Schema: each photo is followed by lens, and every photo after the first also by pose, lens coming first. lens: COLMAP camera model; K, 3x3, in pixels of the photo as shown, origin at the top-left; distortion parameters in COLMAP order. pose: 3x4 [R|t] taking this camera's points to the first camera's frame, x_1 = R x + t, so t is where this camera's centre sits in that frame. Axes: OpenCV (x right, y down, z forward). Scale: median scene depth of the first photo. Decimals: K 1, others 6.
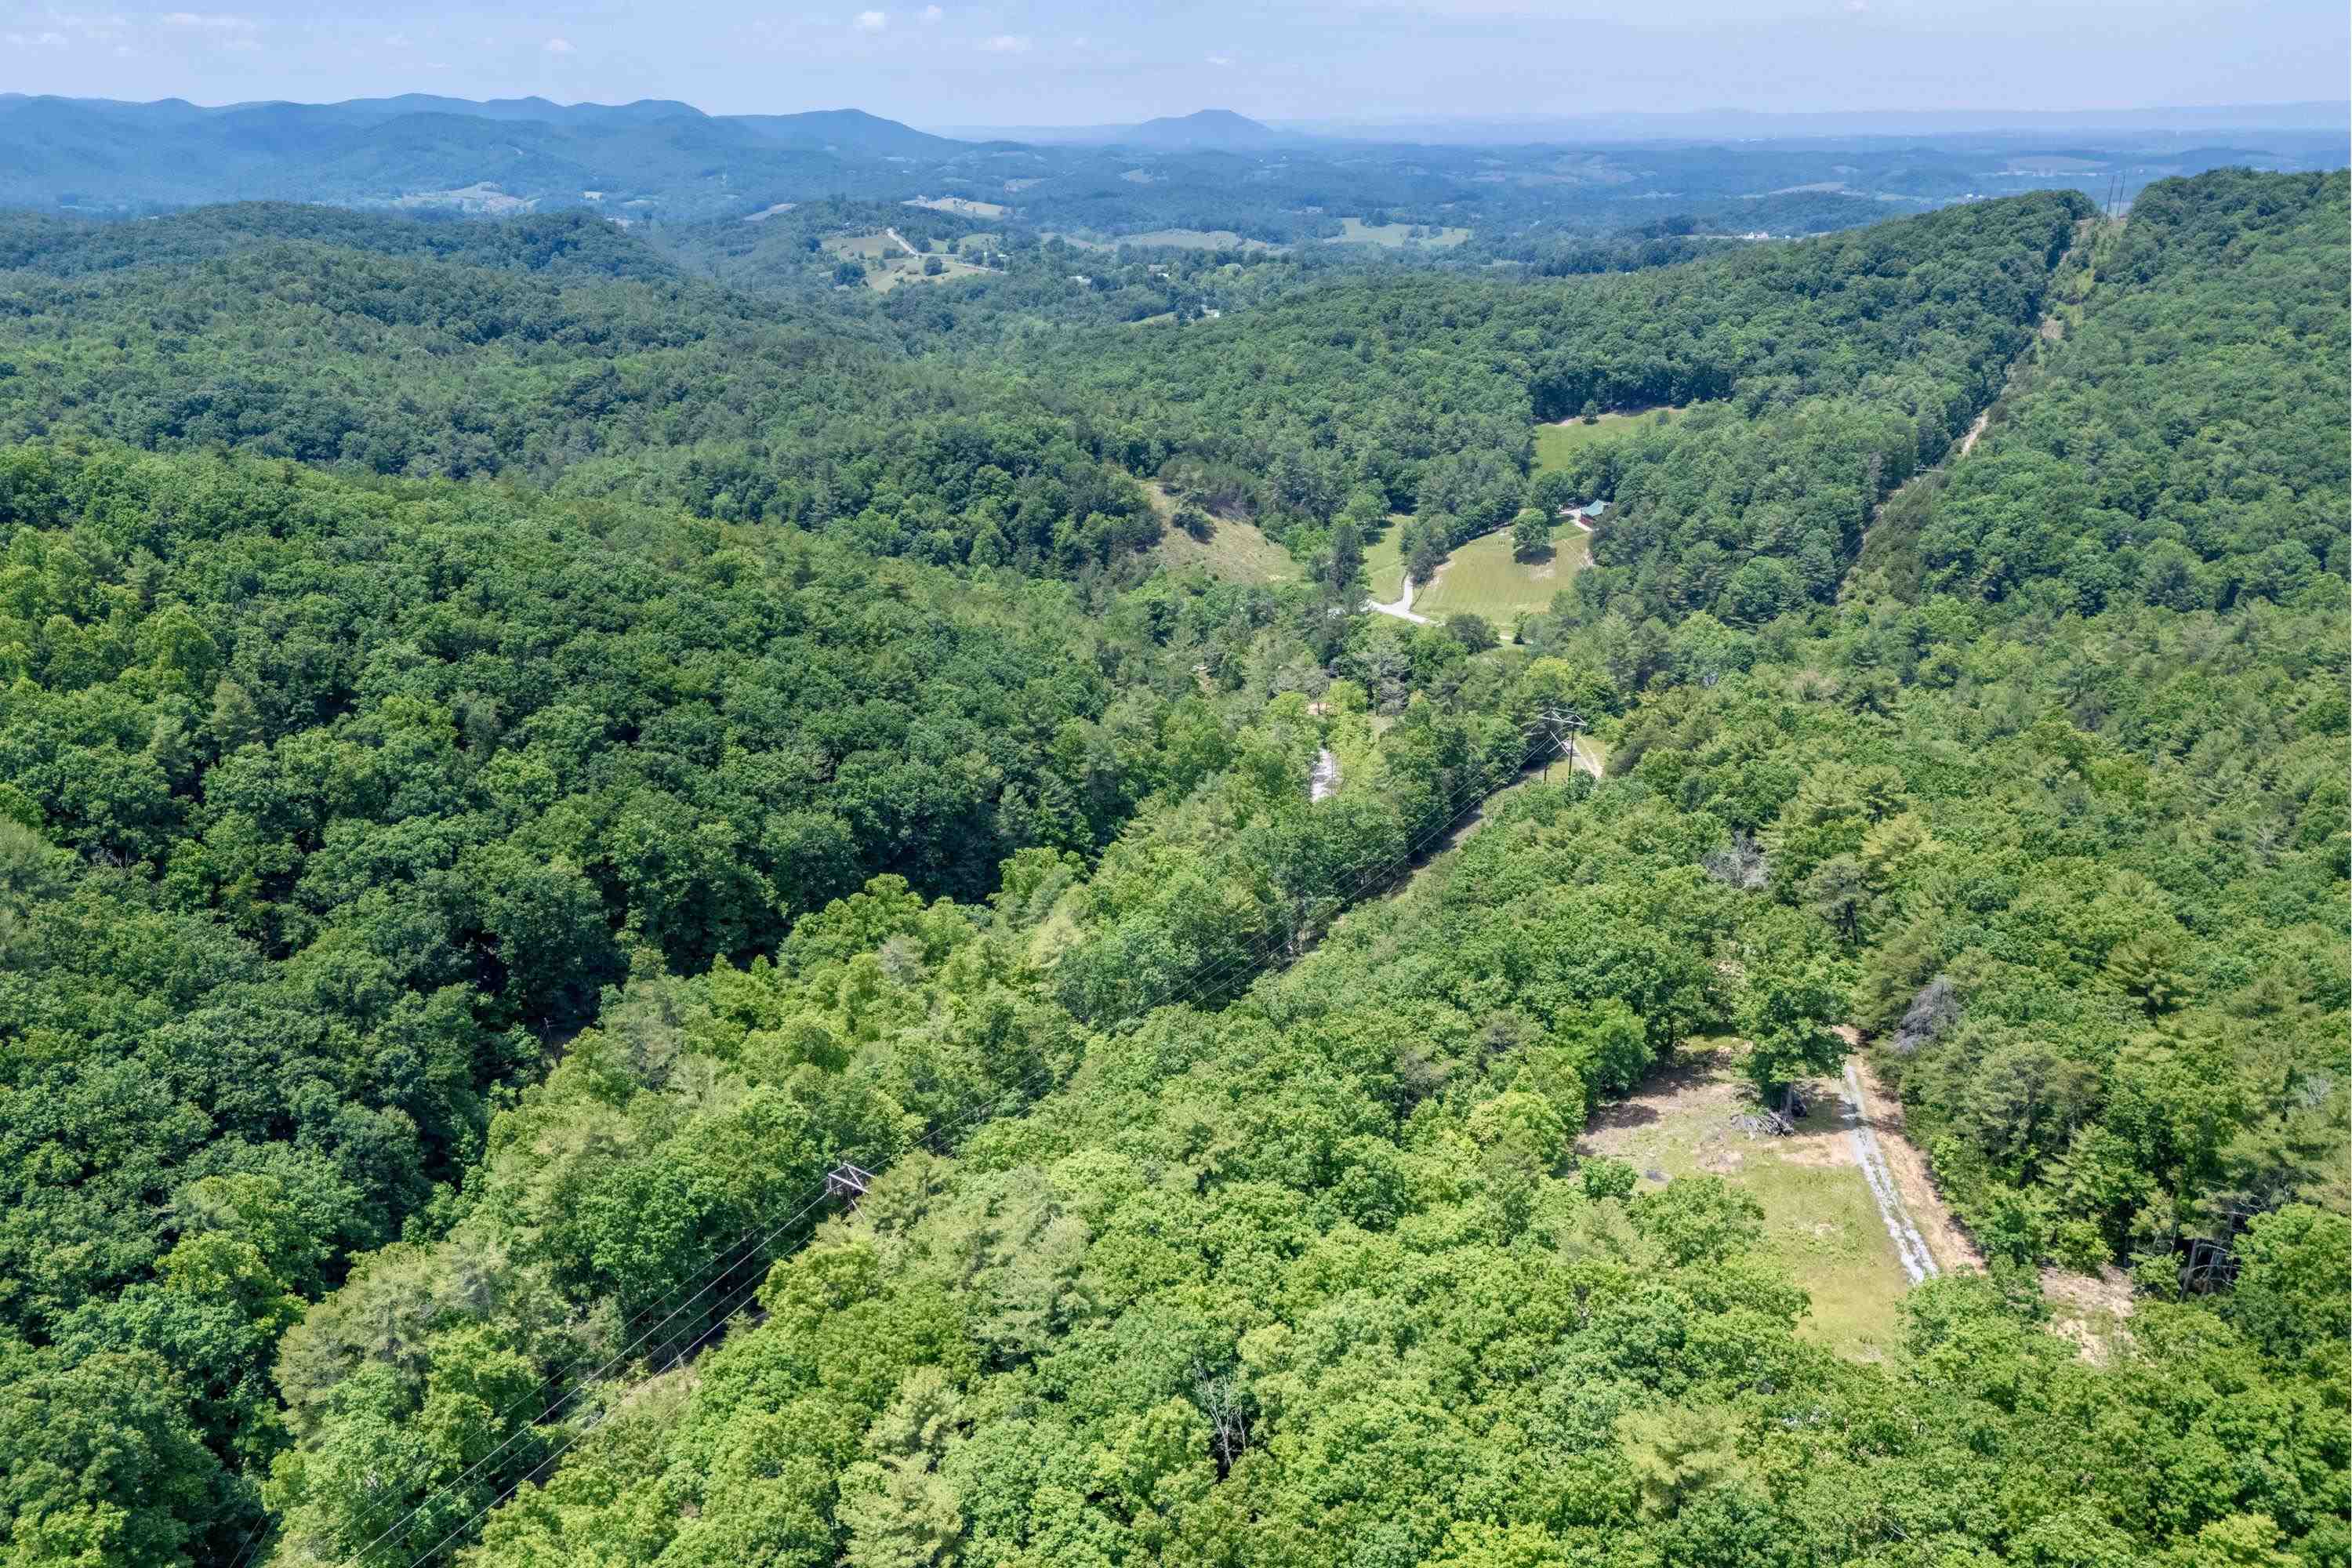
lens RADIAL K [[1725.8, 0, 1177.4], [0, 1725.8, 845.1], [0, 0, 1]] dist [0.075608, -0.072461]
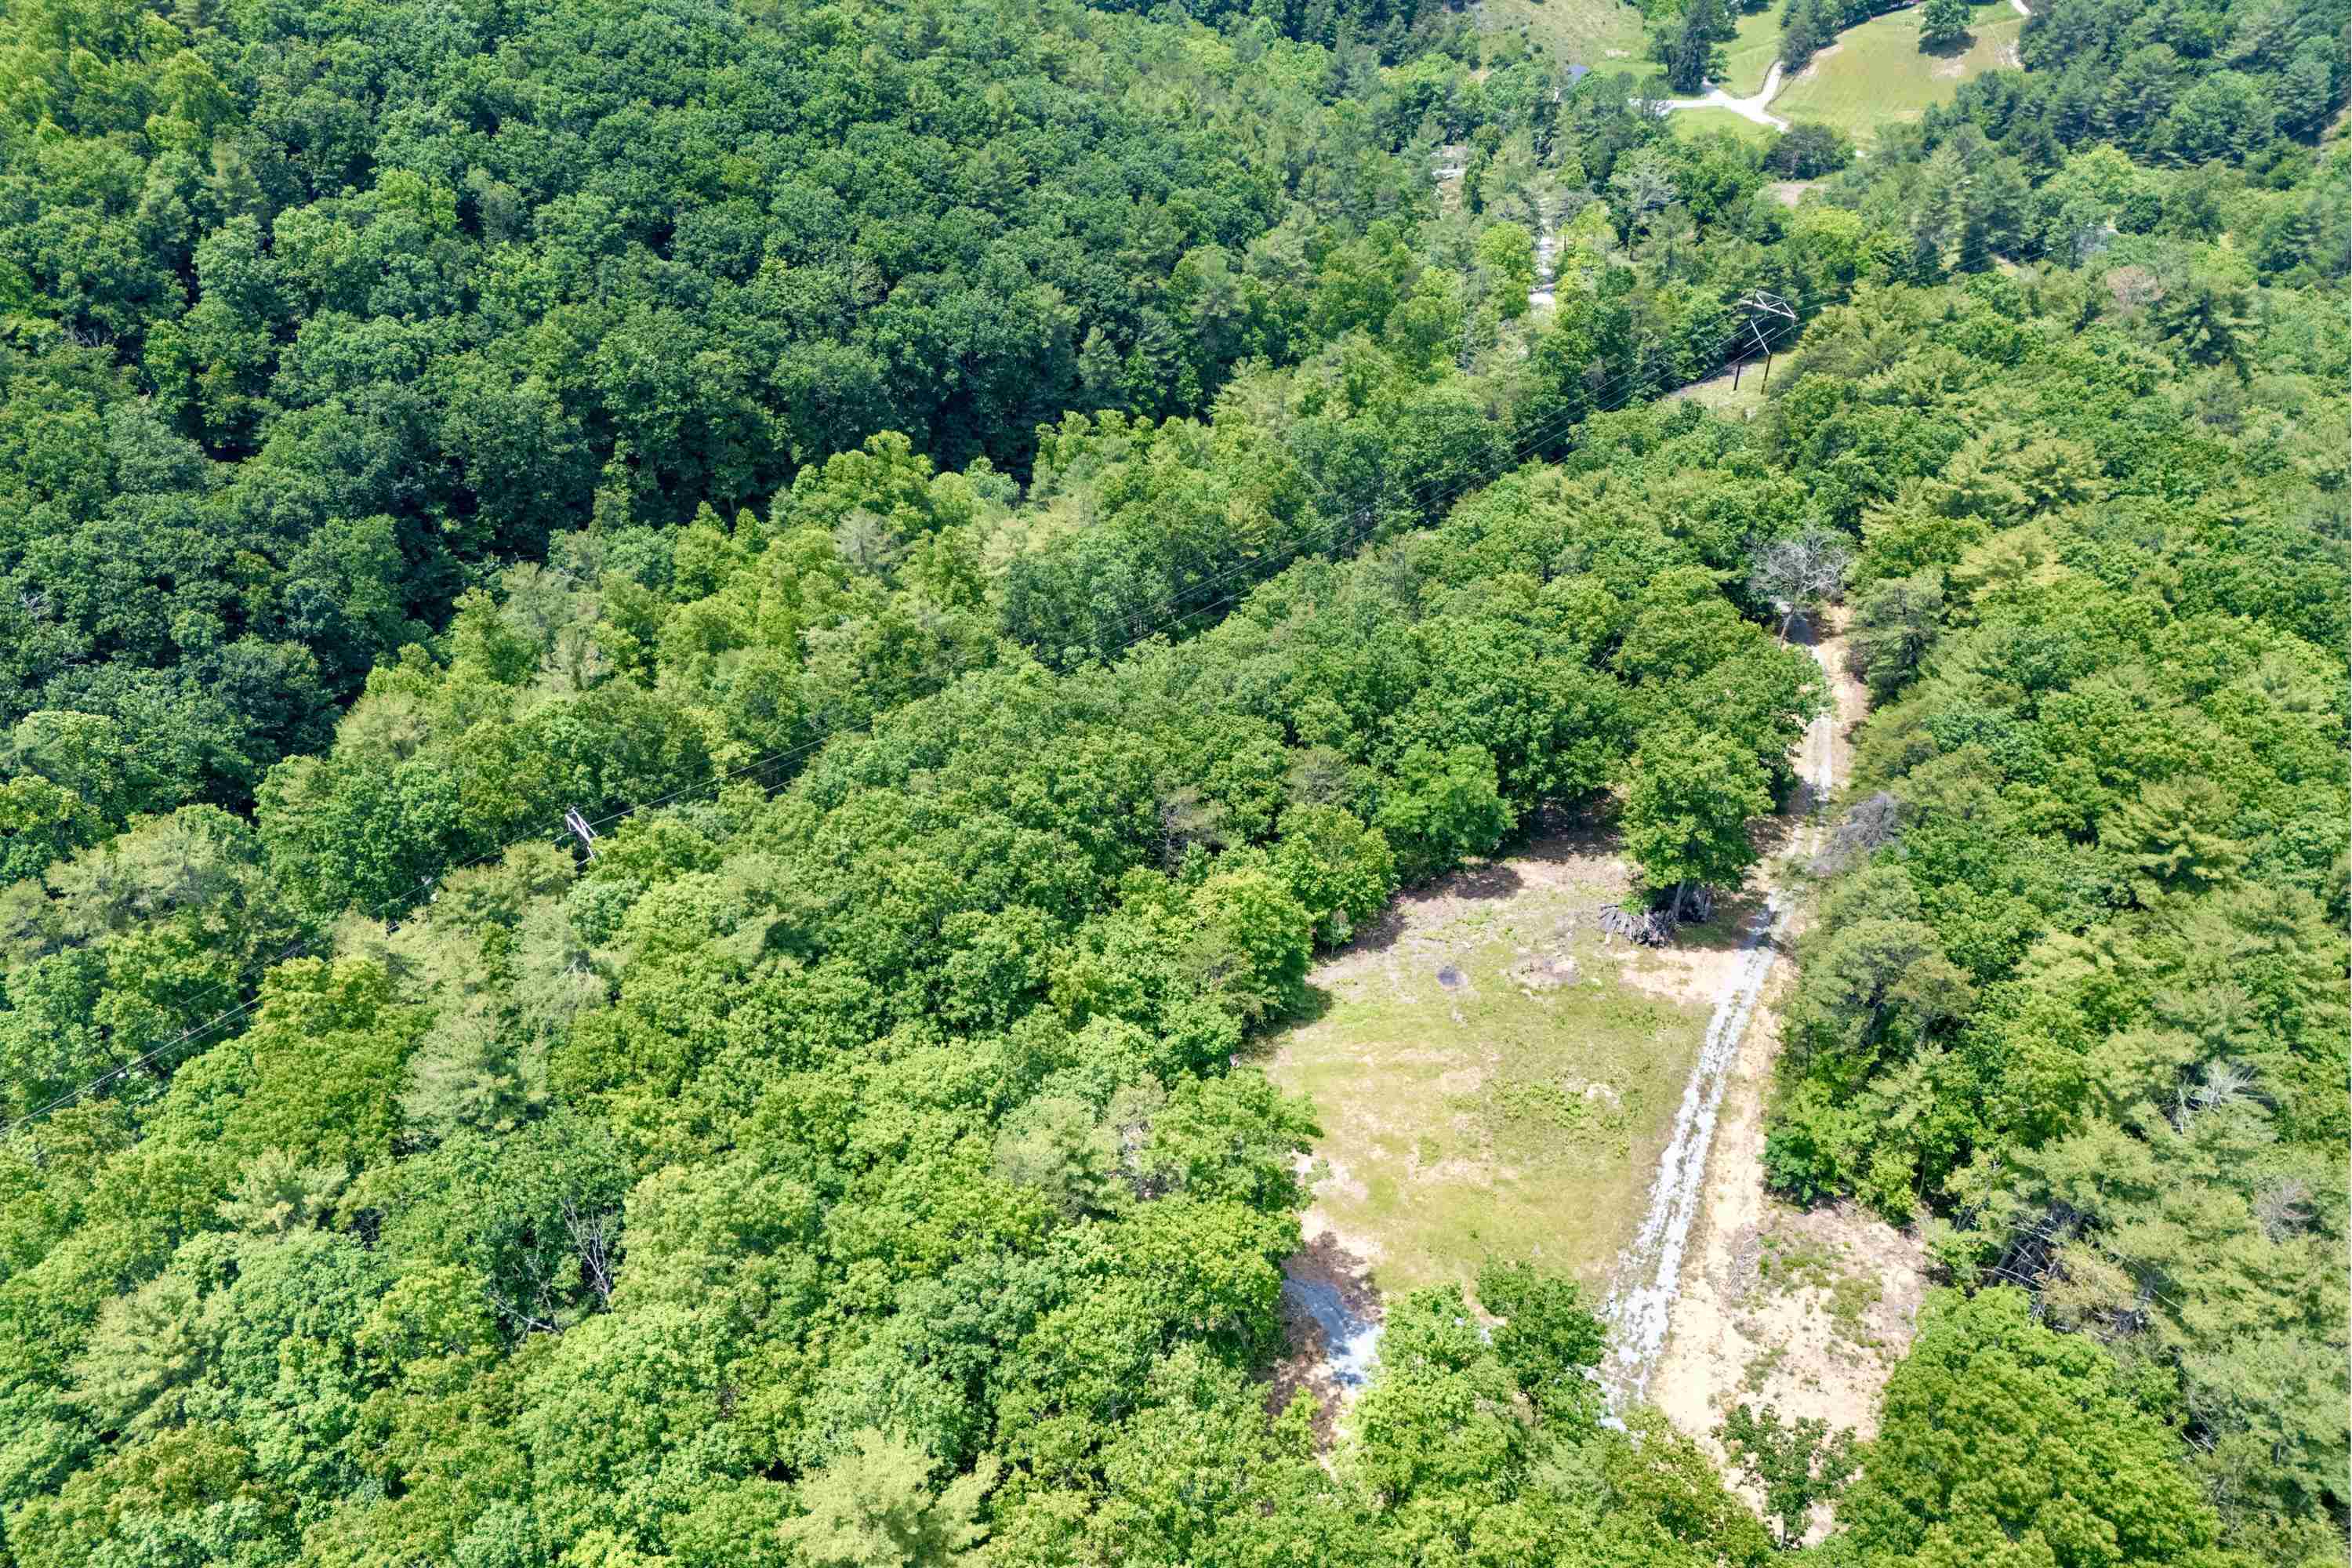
lens RADIAL K [[1737.8, 0, 1187.7], [0, 1737.8, 839.2], [0, 0, 1]] dist [0.053784, -0.036970]
pose [[0.968338, 0.155523, -0.195281, 0.172332], [-0.092518, 0.950104, 0.297897, -0.059746], [0.231867, -0.270397, 0.934410, 0.123943]]
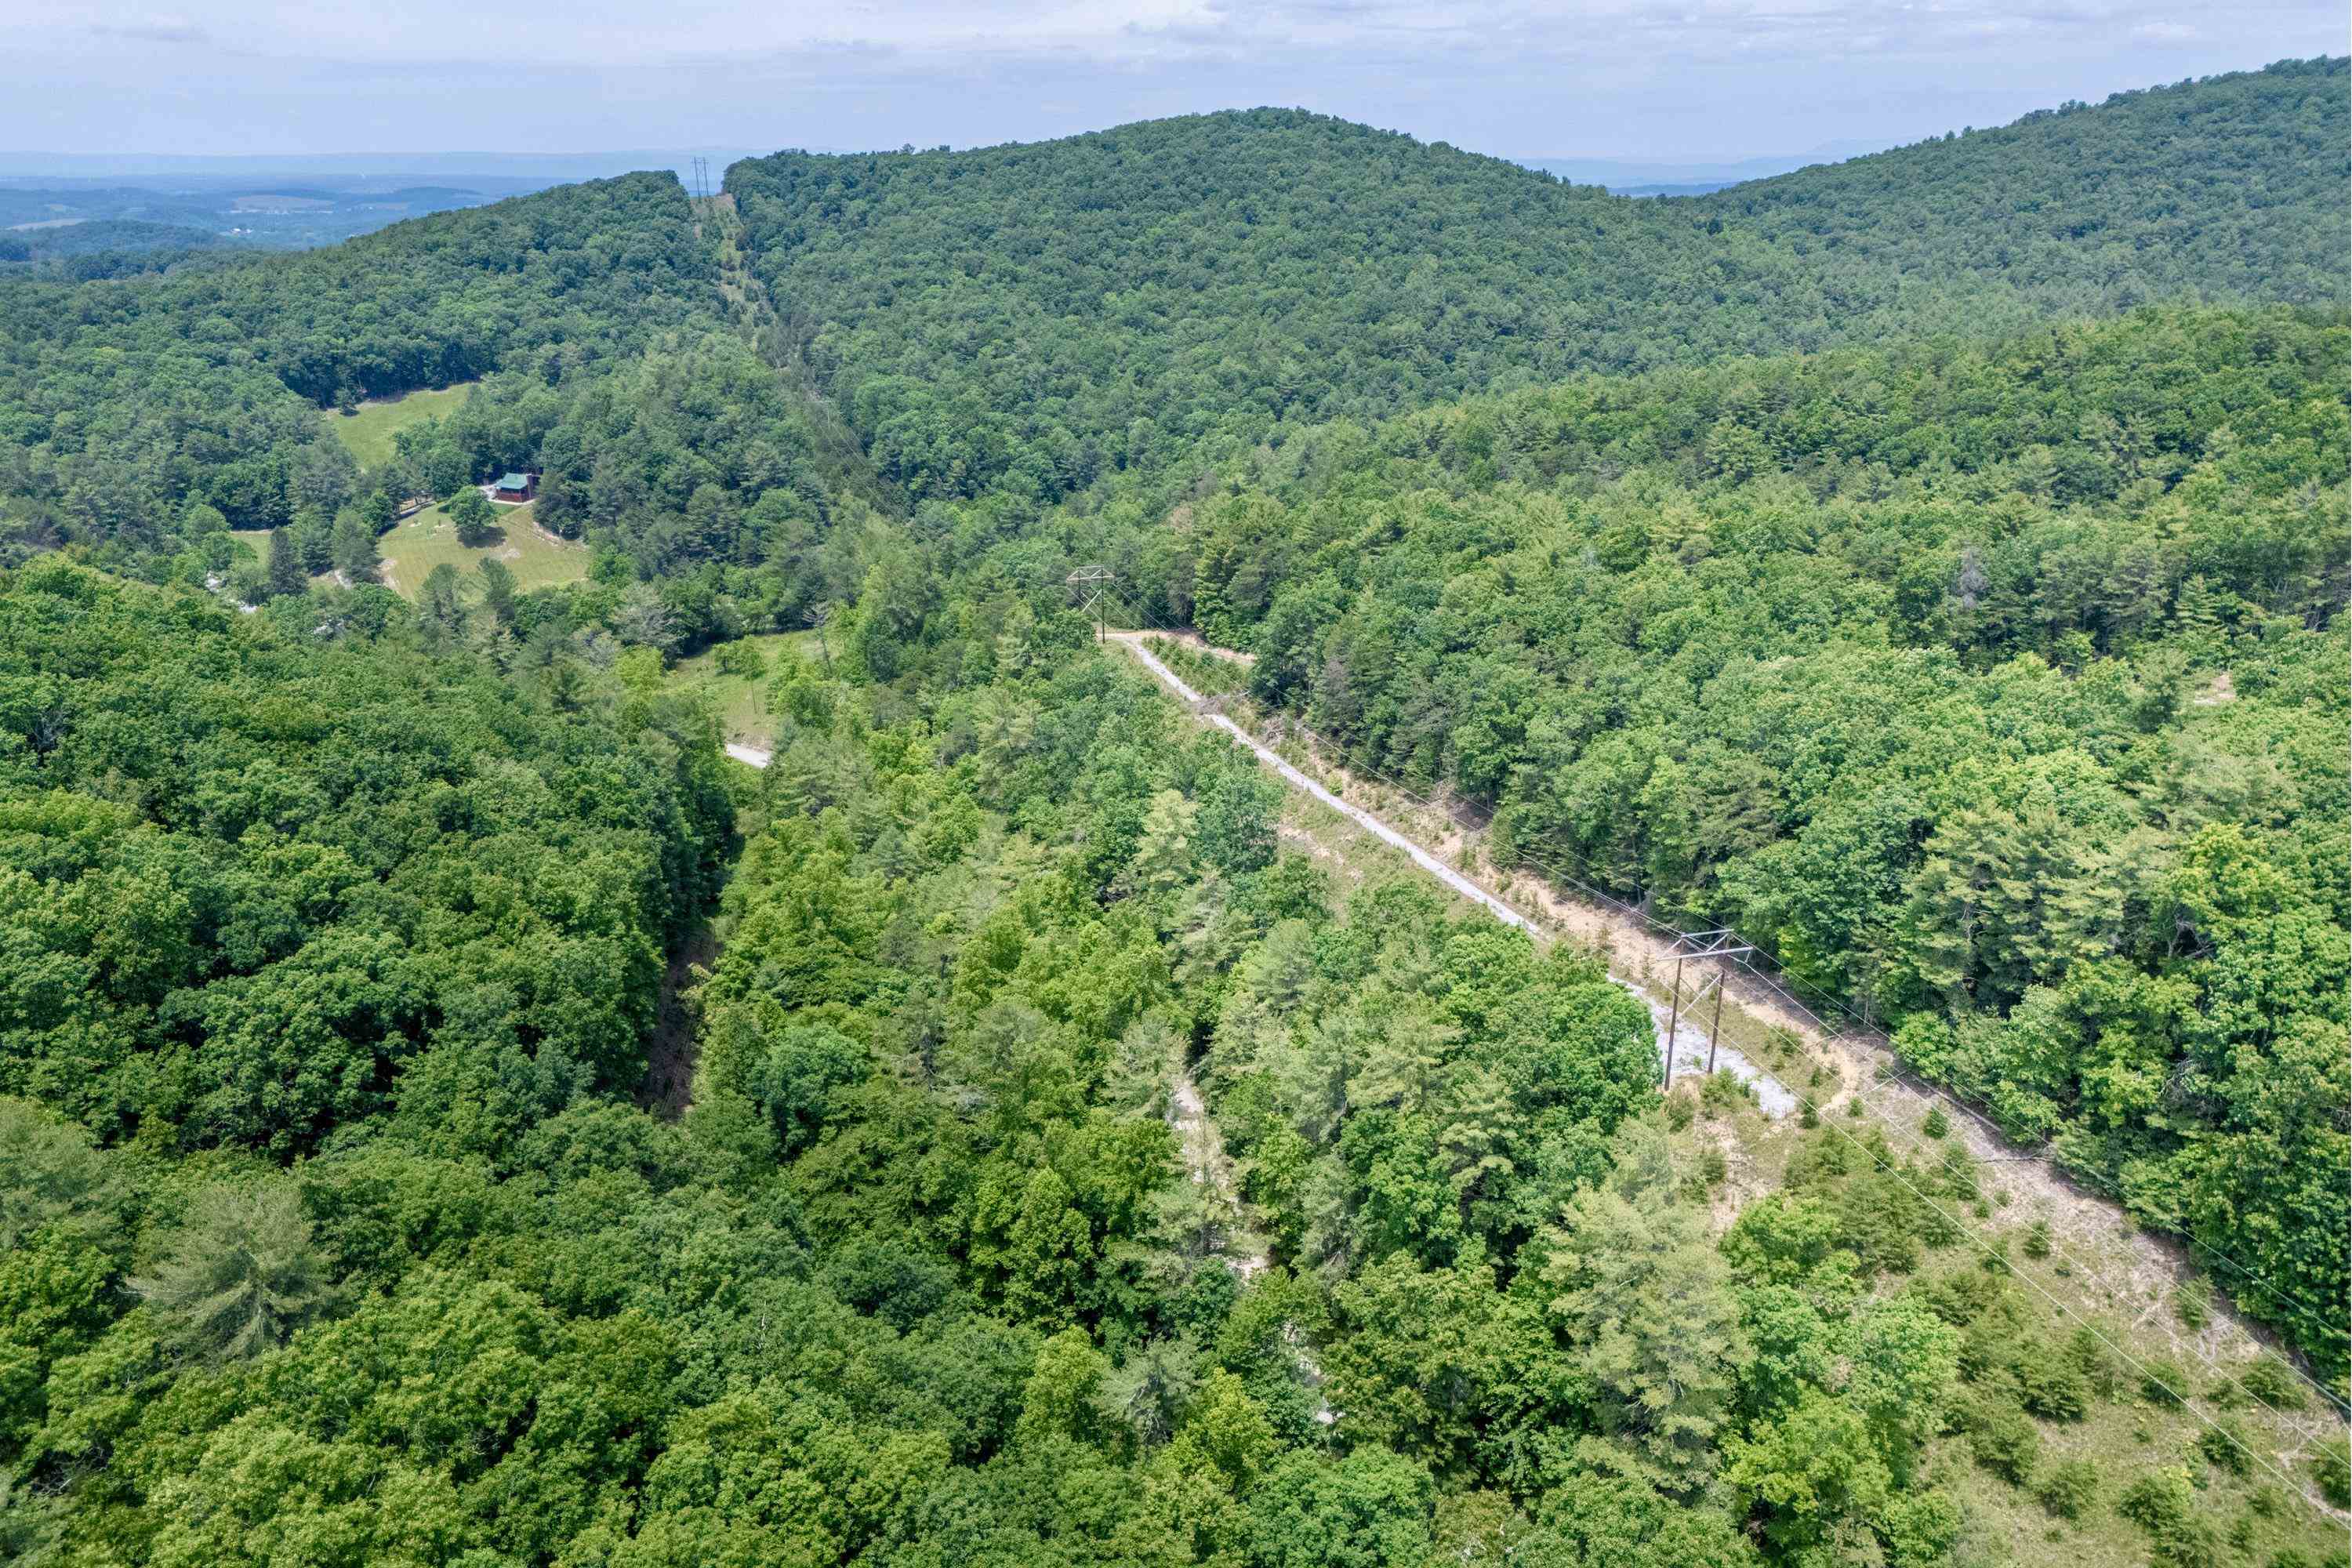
lens RADIAL K [[1725.8, 0, 1178.2], [0, 1725.8, 847.6], [0, 0, 1]] dist [0.075608, -0.072461]
pose [[0.619877, -0.282095, 0.732239, -0.568943], [0.298102, 0.947846, 0.112799, -0.022006], [-0.725870, 0.148360, 0.671641, 0.333883]]
